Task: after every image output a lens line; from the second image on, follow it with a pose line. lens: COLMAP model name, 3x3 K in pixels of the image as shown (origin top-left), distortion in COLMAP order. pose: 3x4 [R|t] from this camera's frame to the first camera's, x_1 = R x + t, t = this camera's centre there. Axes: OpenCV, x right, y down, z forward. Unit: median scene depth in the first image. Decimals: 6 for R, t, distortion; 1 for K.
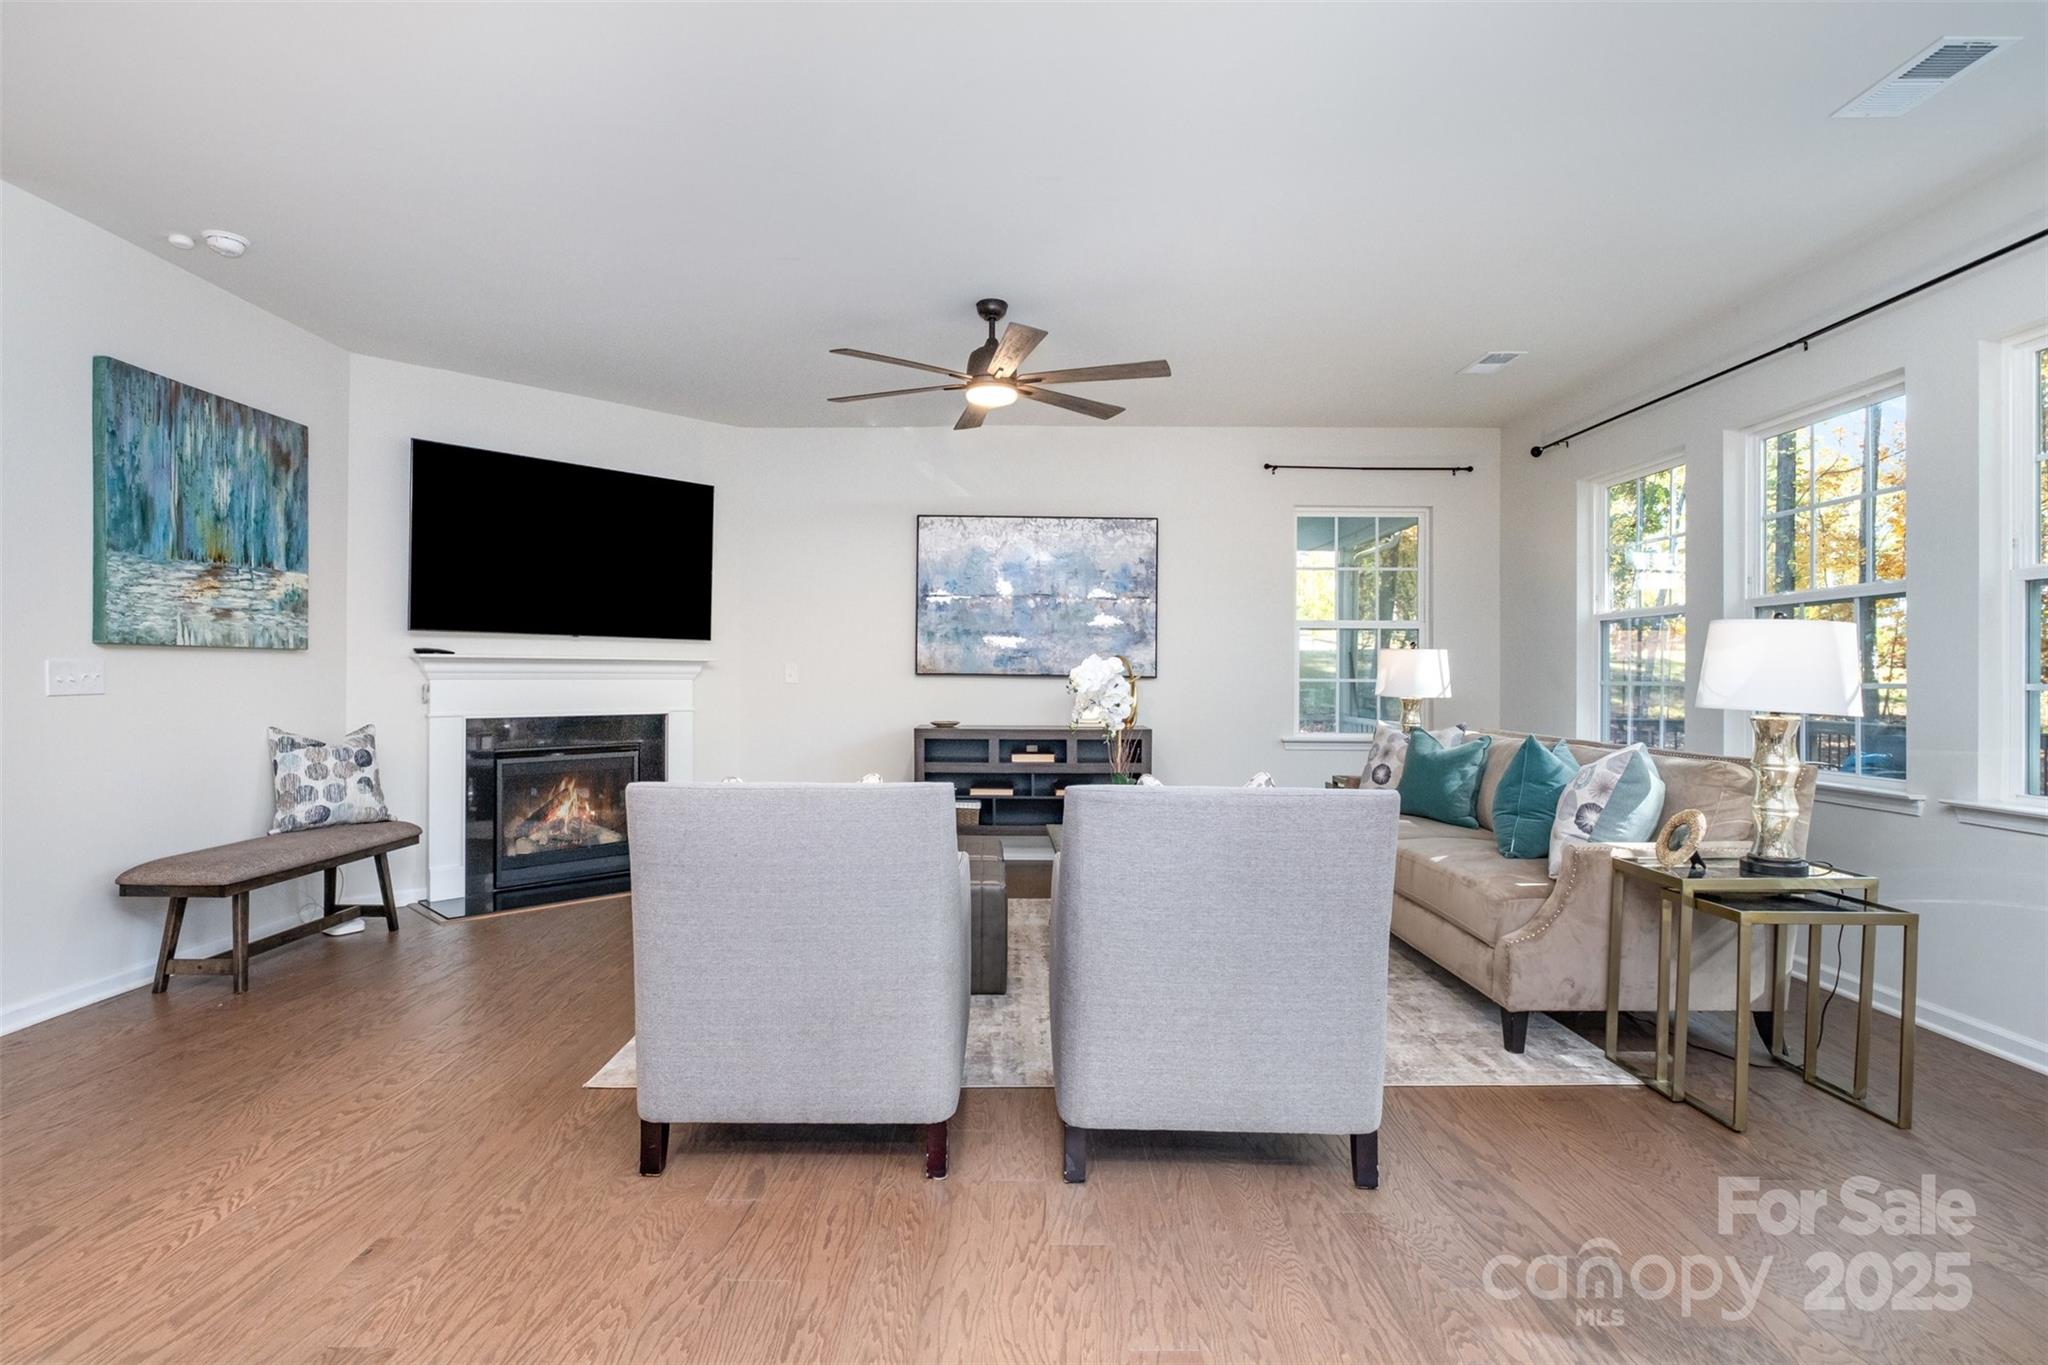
lens RADIAL K [[1003.6, 0, 998.0], [0, 1003.6, 674.9], [0, 0, 1]] dist [-0.001787, 0.000047]
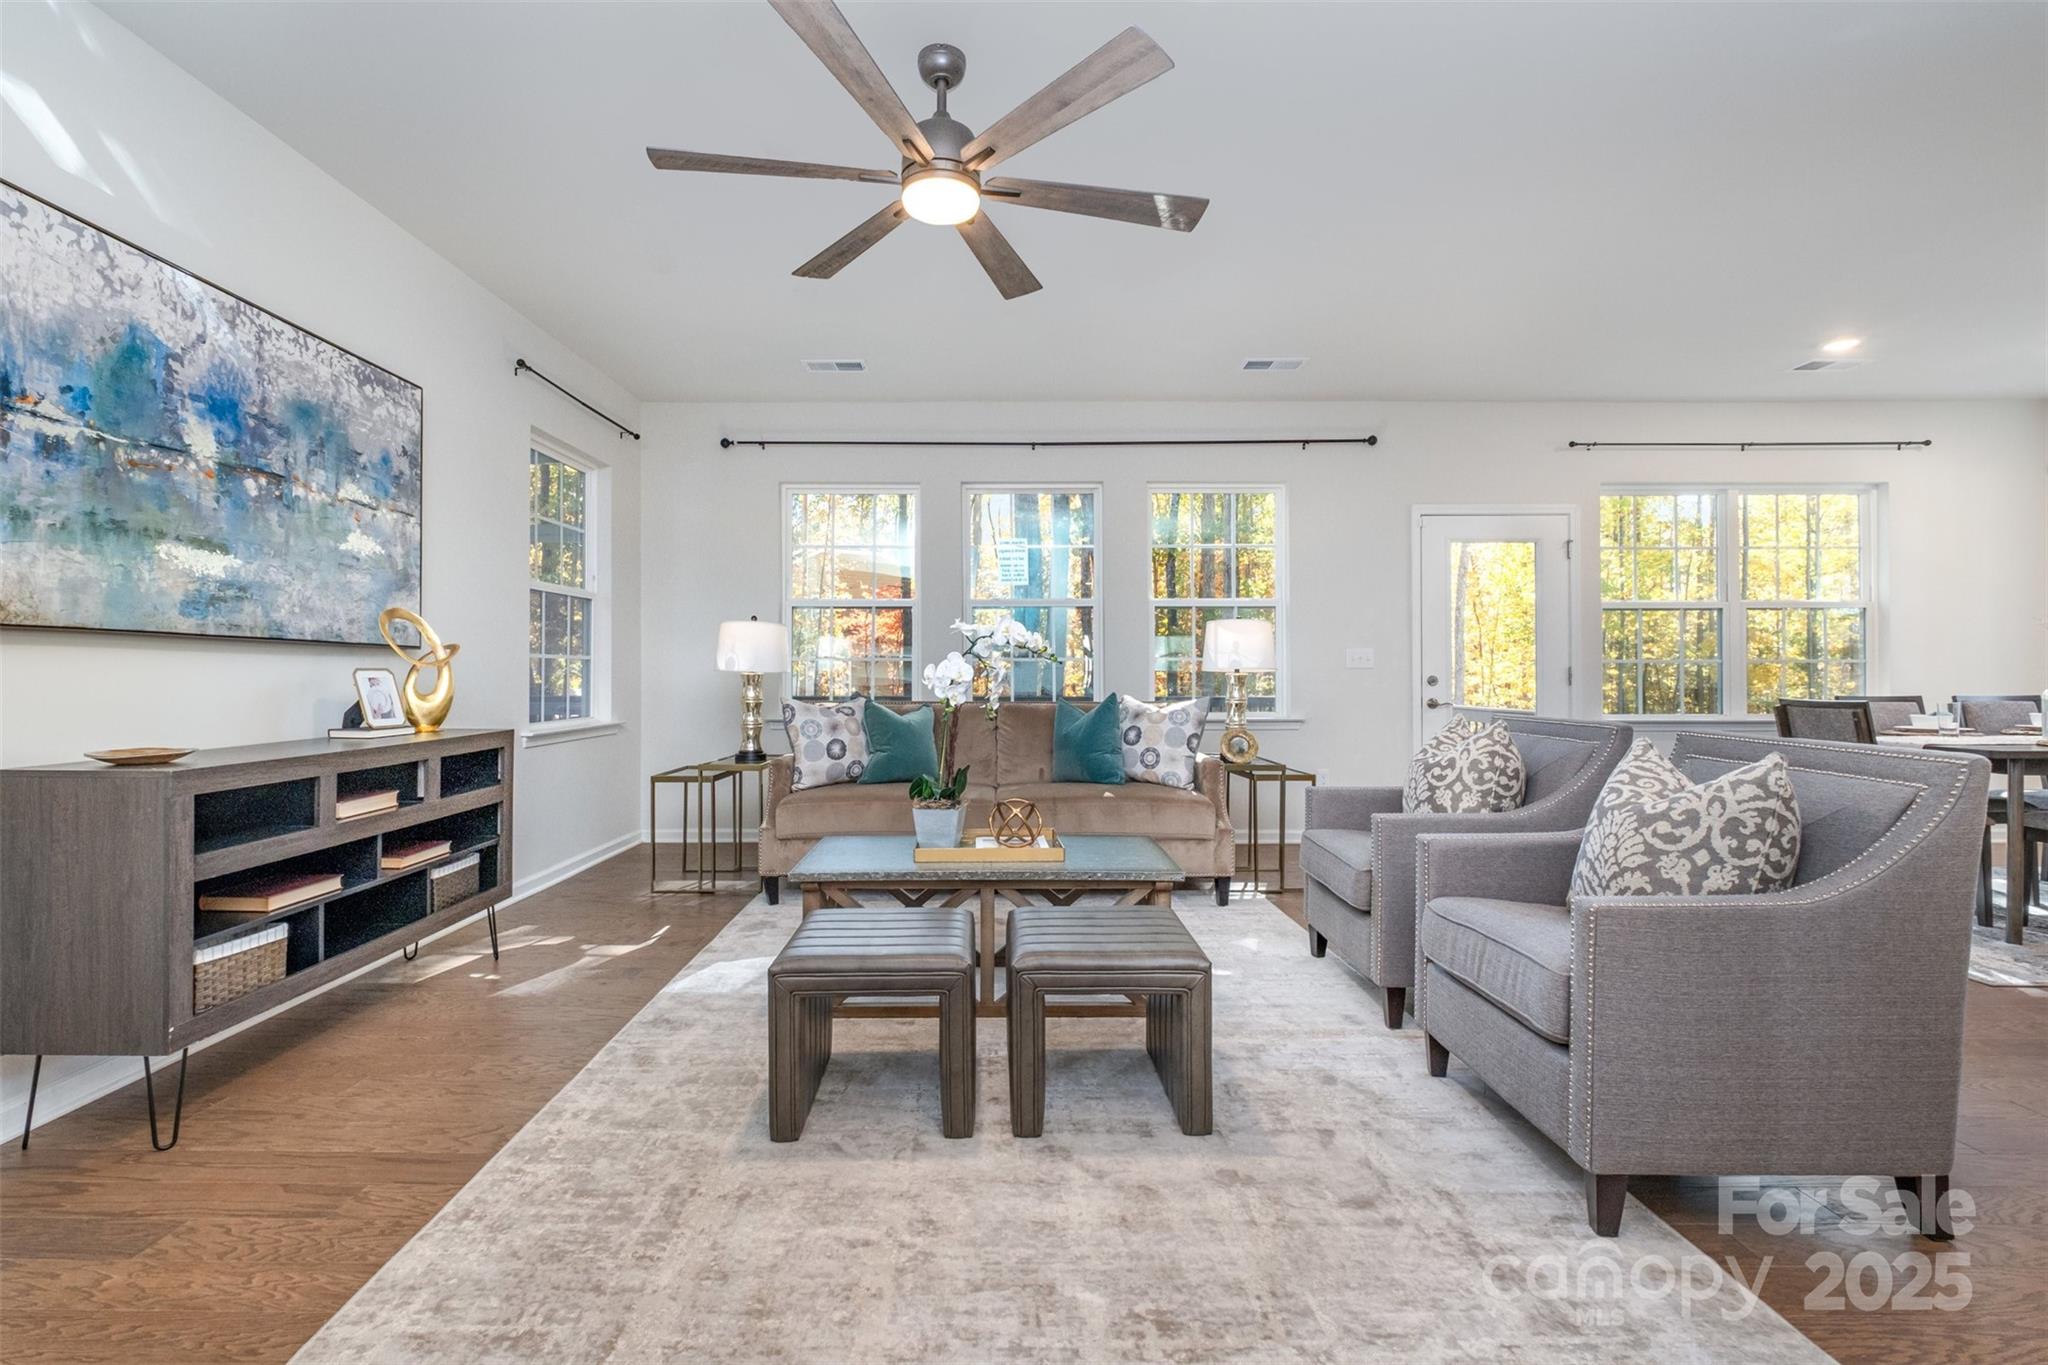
lens RADIAL K [[906.3, 0, 1005.6], [0, 906.3, 664.1], [0, 0, 1]] dist [-0.003509, -0.000018]
pose [[-0.010722, 0.002247, 0.999940, -0.545626], [-0.001253, 0.999997, -0.002260, 0.017411], [-0.999942, -0.001278, -0.010719, 0.898851]]
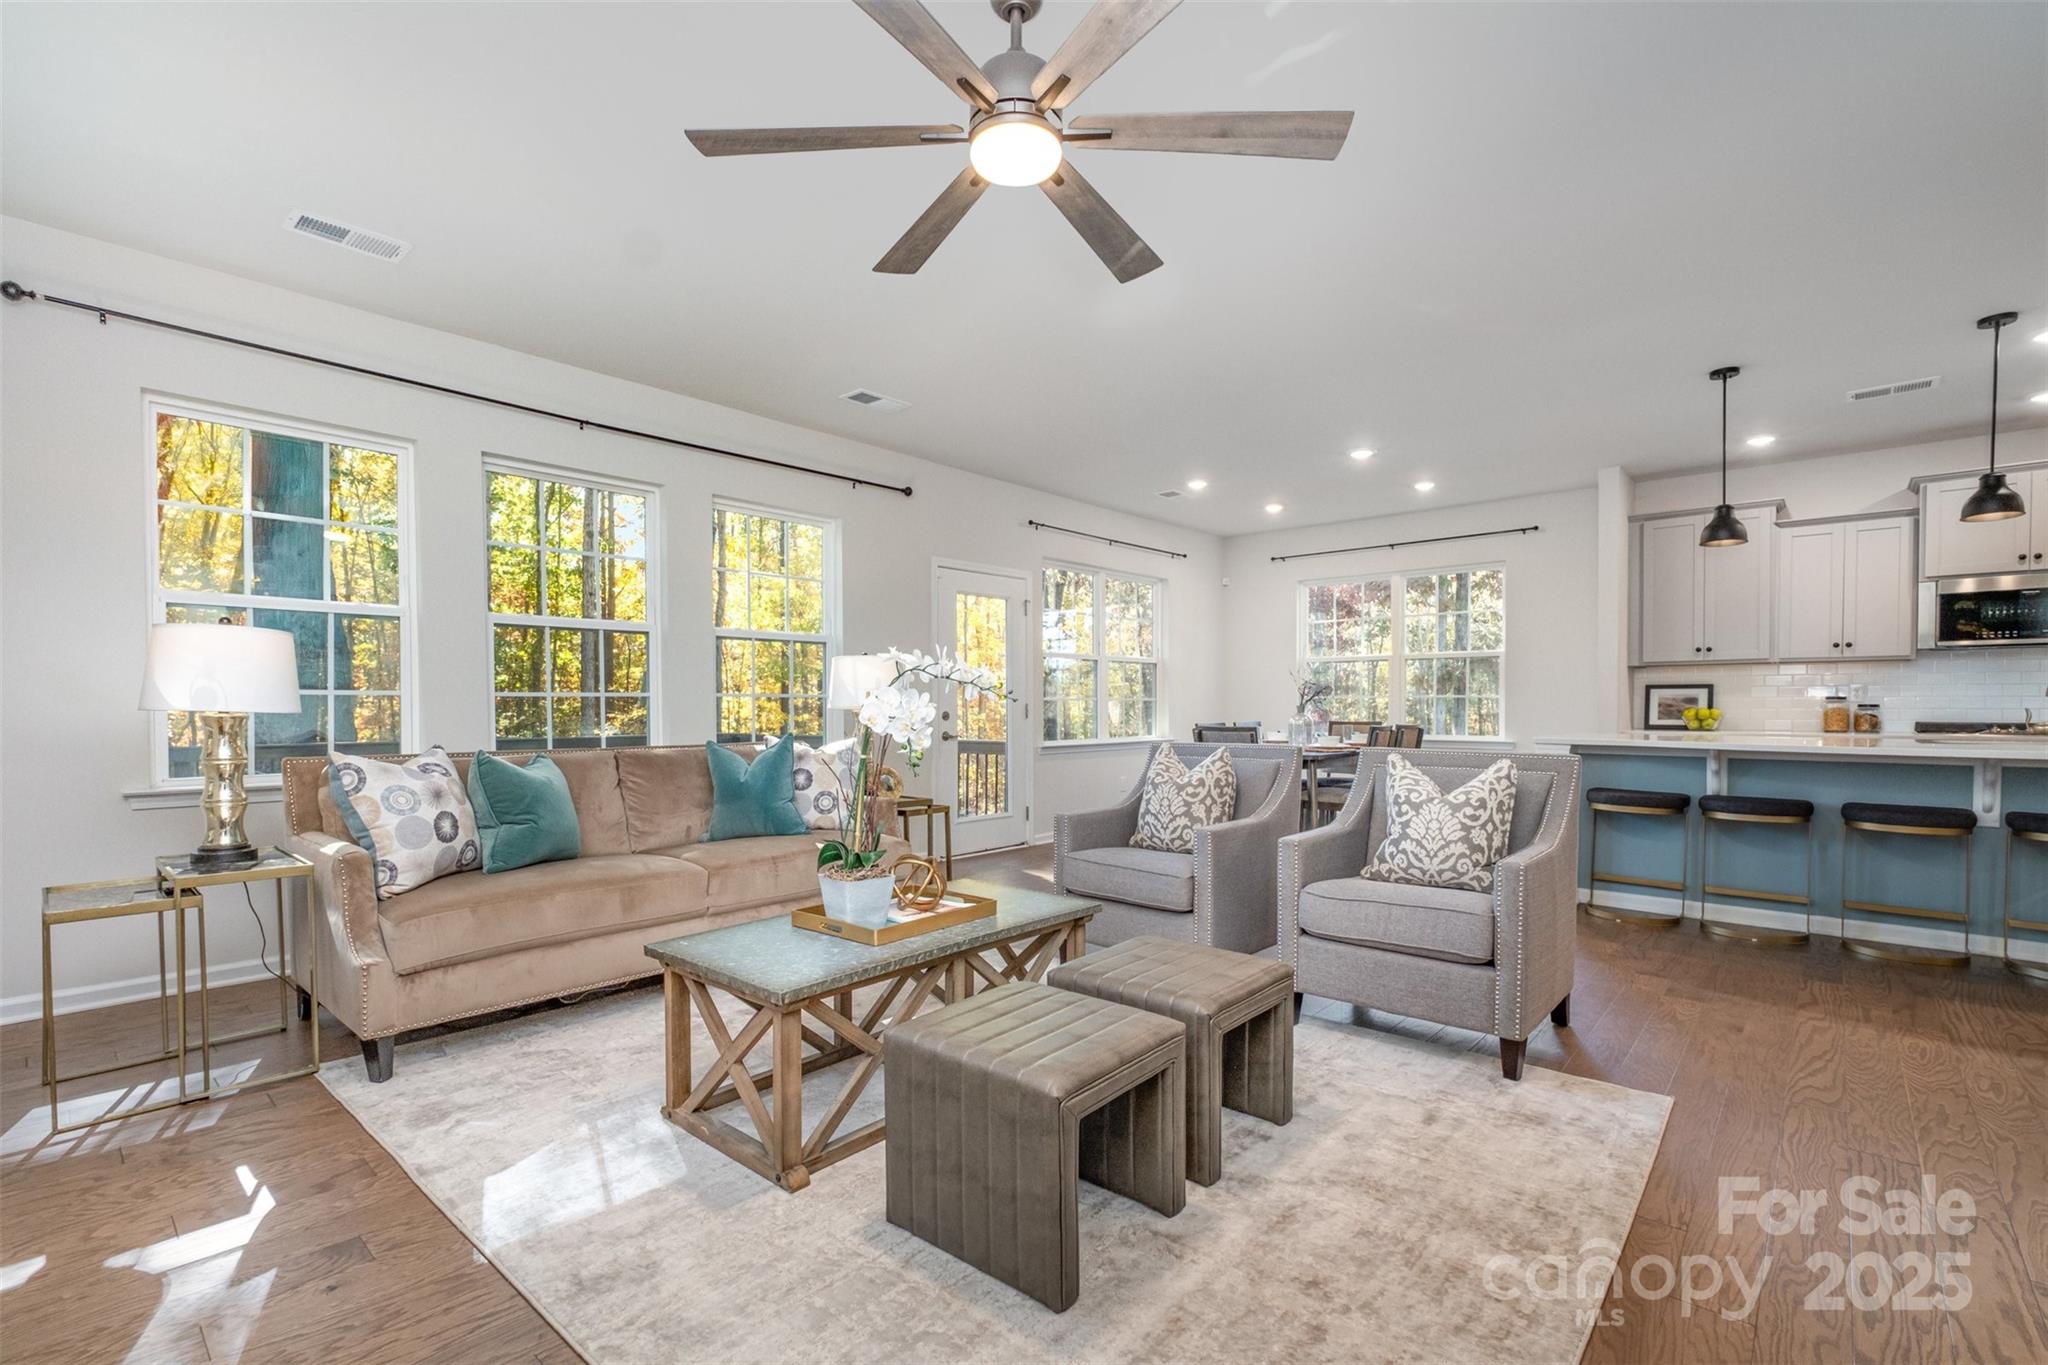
lens RADIAL K [[915.4, 0, 1003.2], [0, 915.4, 713.5], [0, 0, 1]] dist [-0.000507, -0.000022]
pose [[-0.748056, -0.009945, 0.663561, -0.311347], [-0.002960, 0.999928, 0.011650, 0.016521], [-0.663629, 0.006750, -0.748032, 1.288575]]
